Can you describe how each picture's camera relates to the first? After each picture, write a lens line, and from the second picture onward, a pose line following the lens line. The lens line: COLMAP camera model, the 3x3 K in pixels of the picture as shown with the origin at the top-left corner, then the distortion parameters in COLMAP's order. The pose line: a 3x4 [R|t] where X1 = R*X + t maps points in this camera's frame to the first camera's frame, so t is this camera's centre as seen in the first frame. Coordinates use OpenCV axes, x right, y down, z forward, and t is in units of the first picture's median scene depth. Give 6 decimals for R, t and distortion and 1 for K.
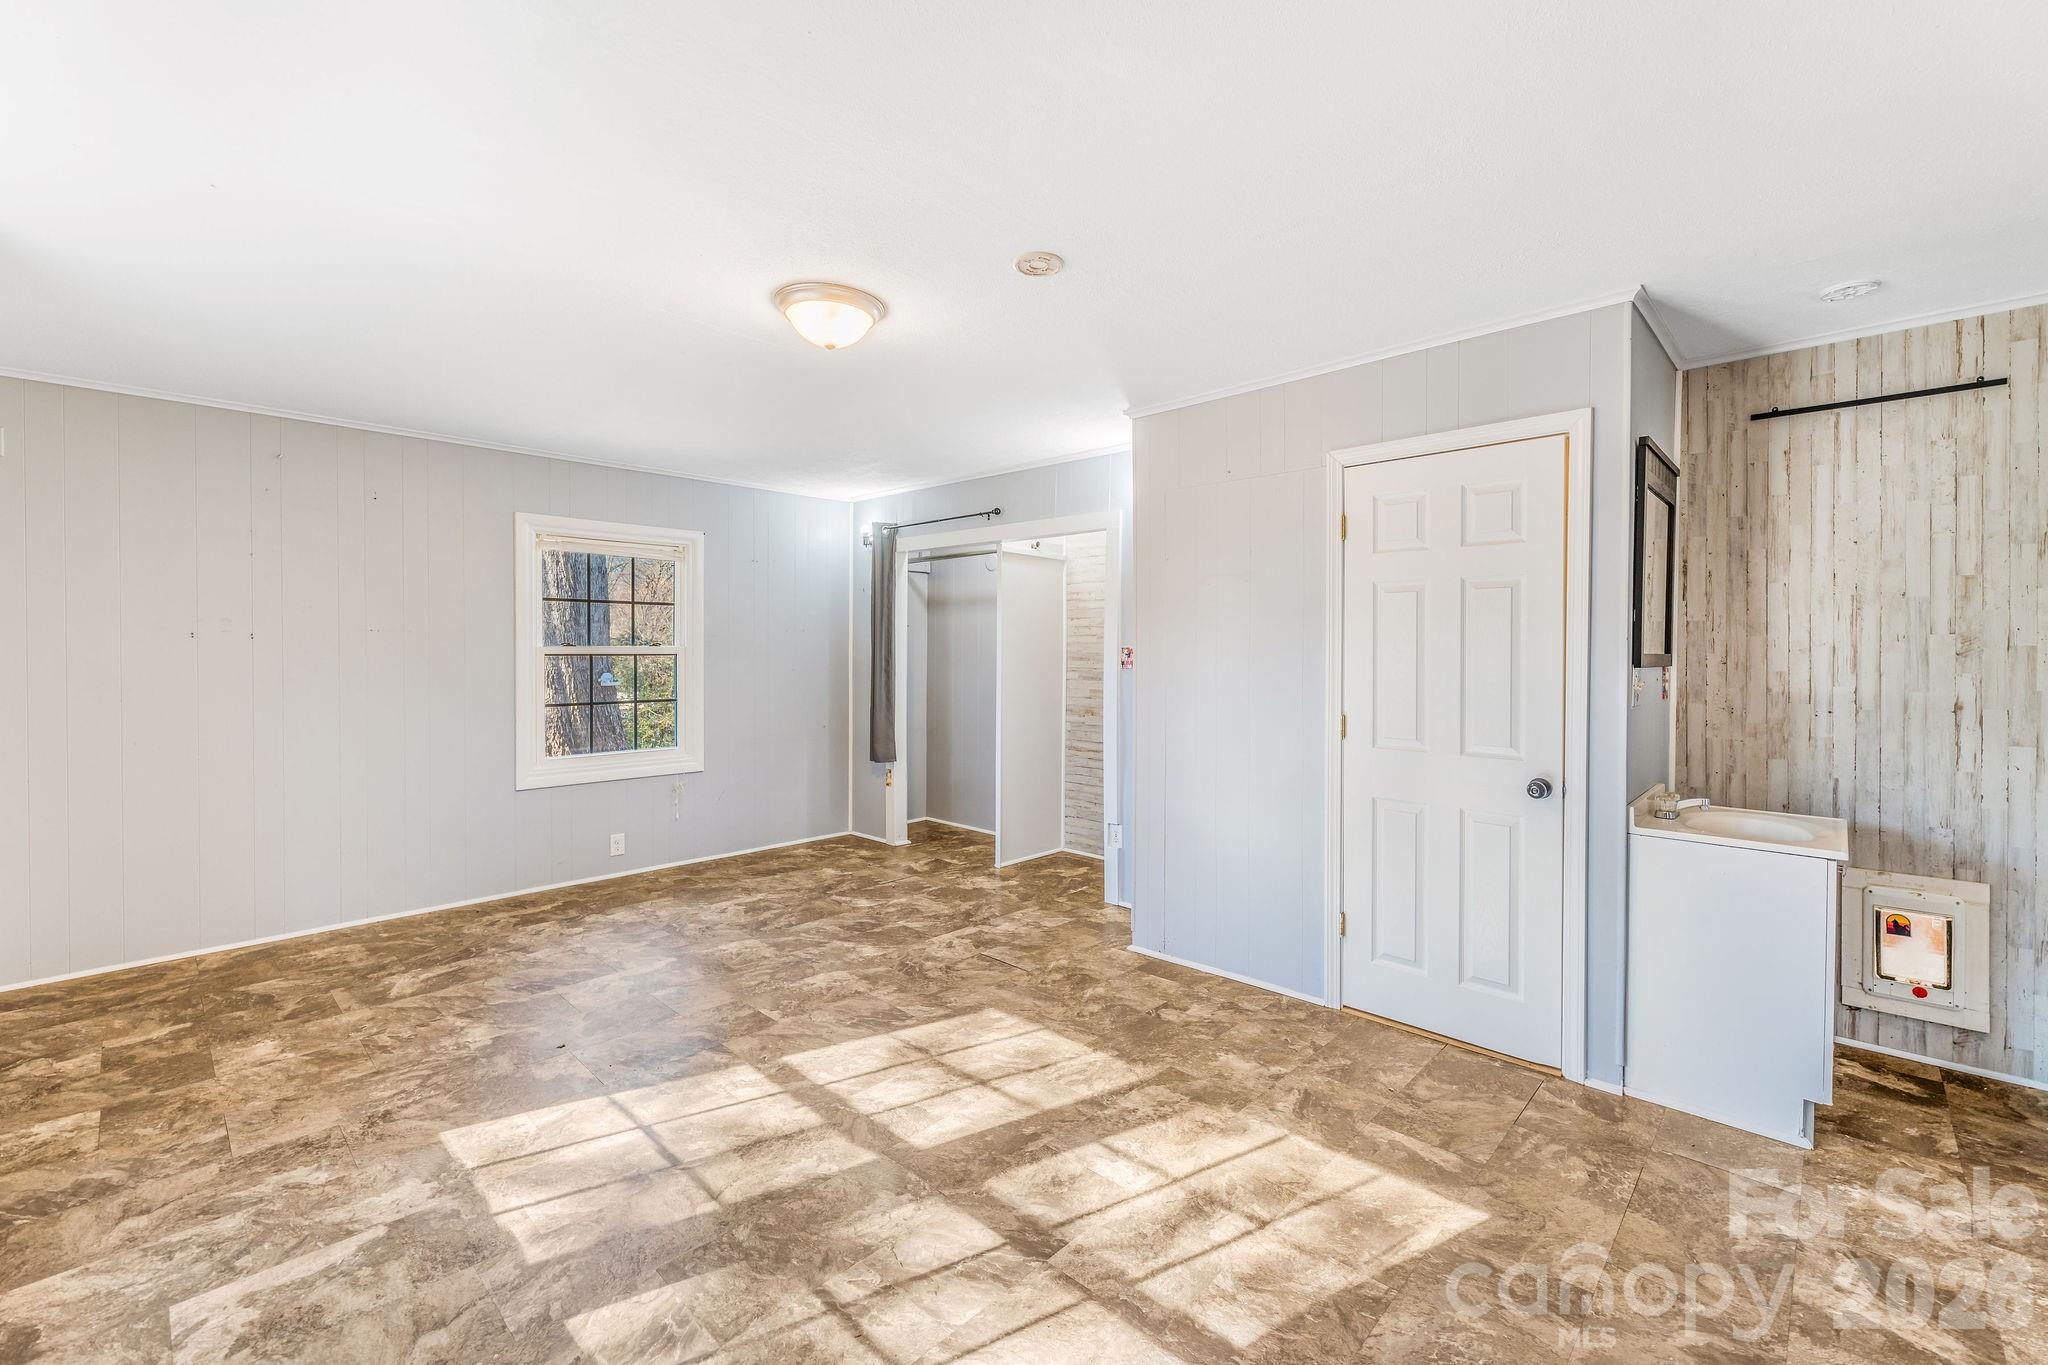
lens RADIAL K [[824.8, 0, 1034.9], [0, 824.8, 662.9], [0, 0, 1]] dist [0.010276, -0.006680]
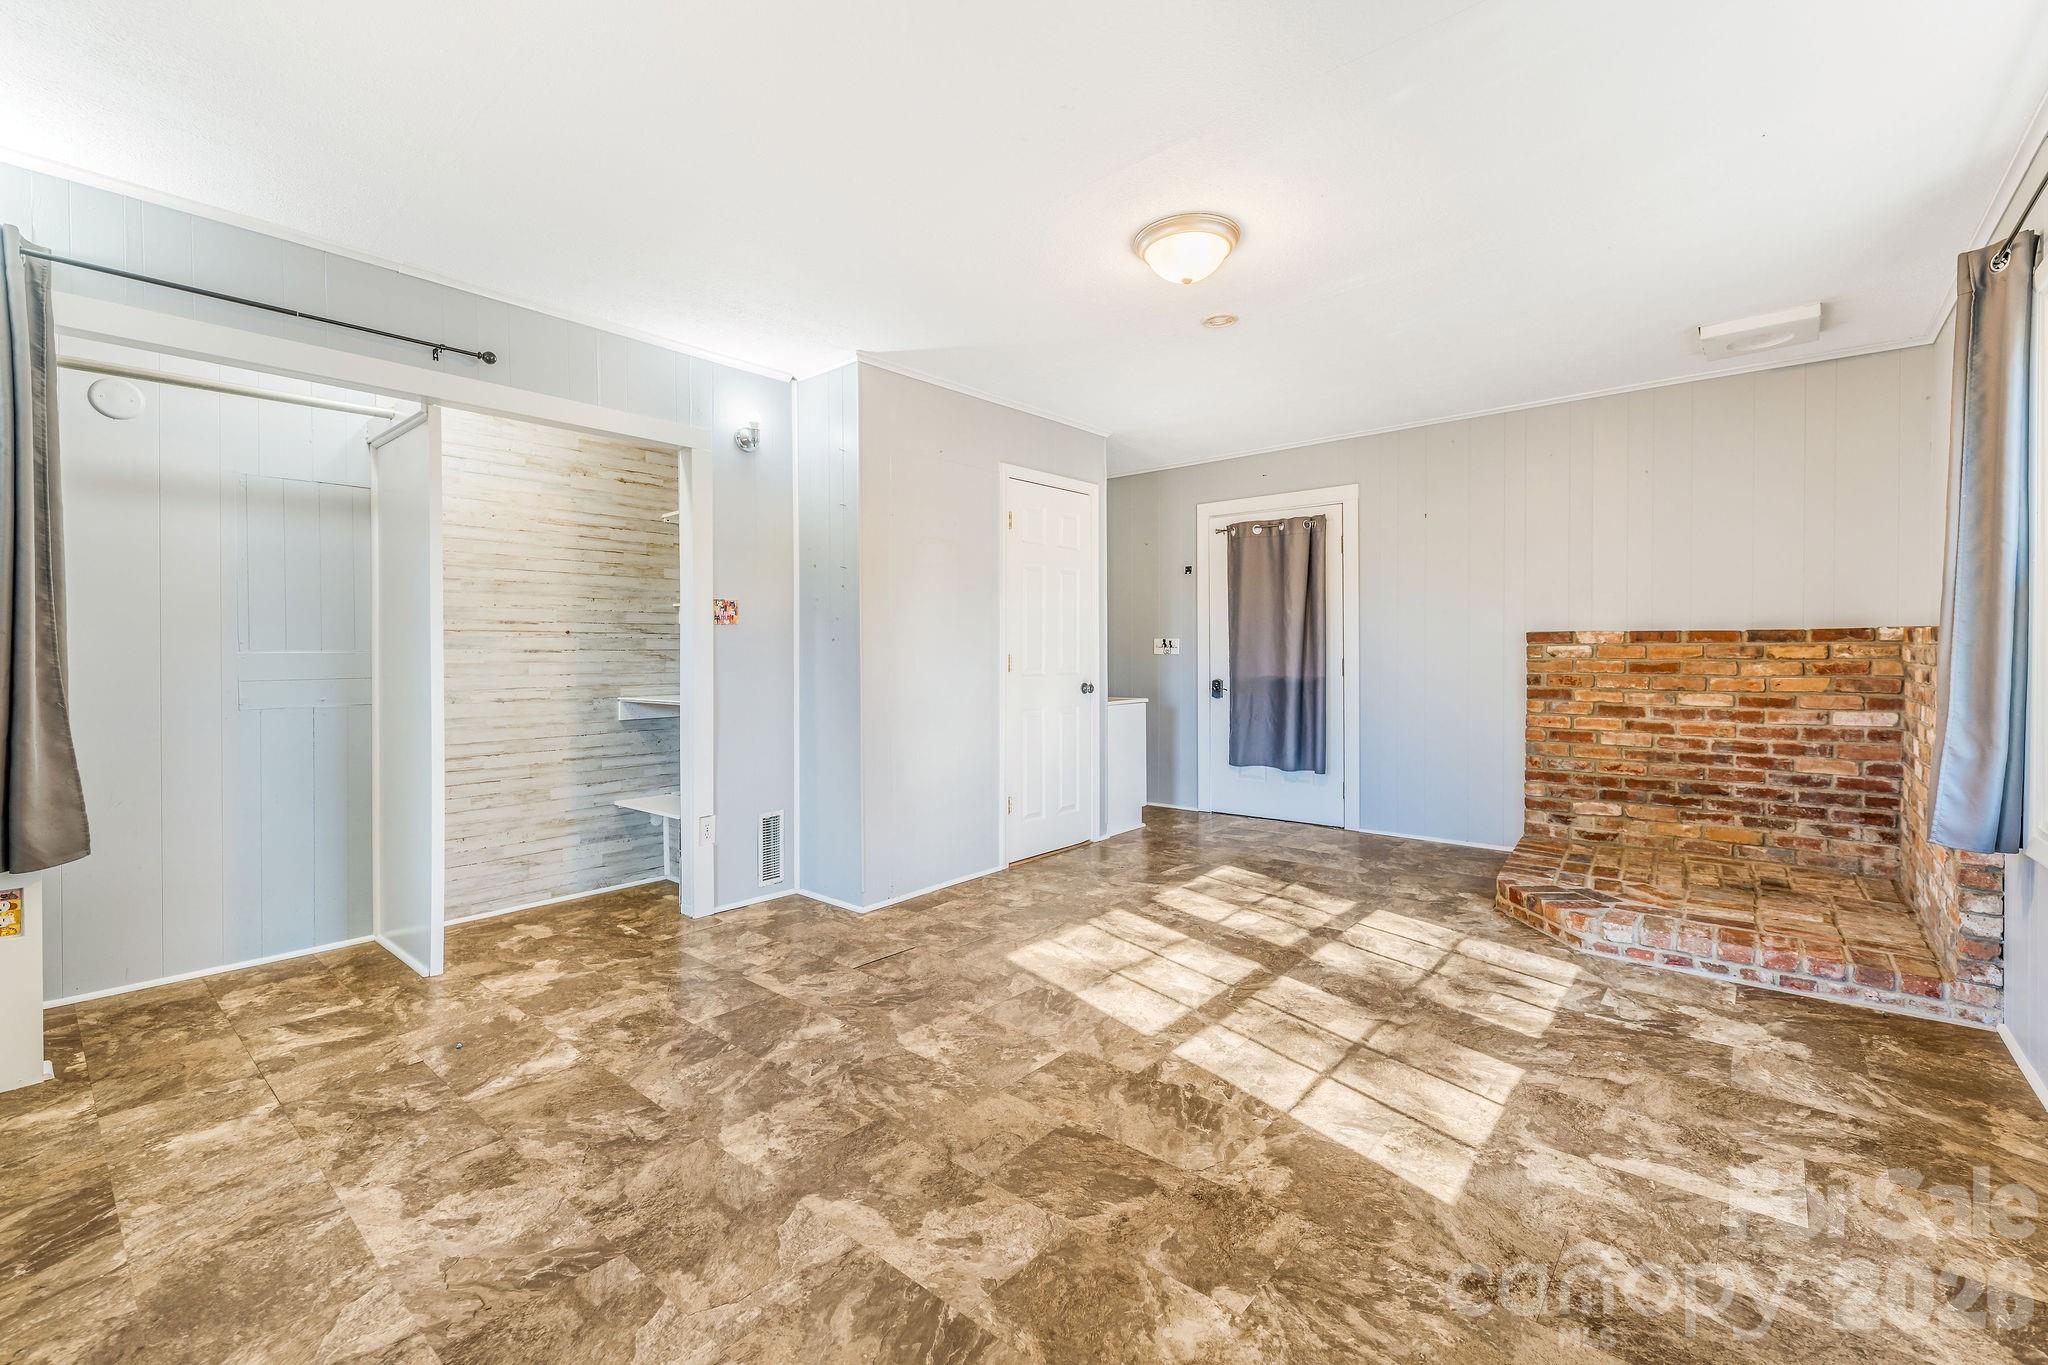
lens RADIAL K [[824.8, 0, 1034.9], [0, 824.8, 662.9], [0, 0, 1]] dist [0.010276, -0.006680]
pose [[-0.019354, -0.018627, 0.999639, -1.239496], [0.021173, 0.999595, 0.019036, 0.061939], [-0.999588, 0.021534, -0.018951, 1.190403]]
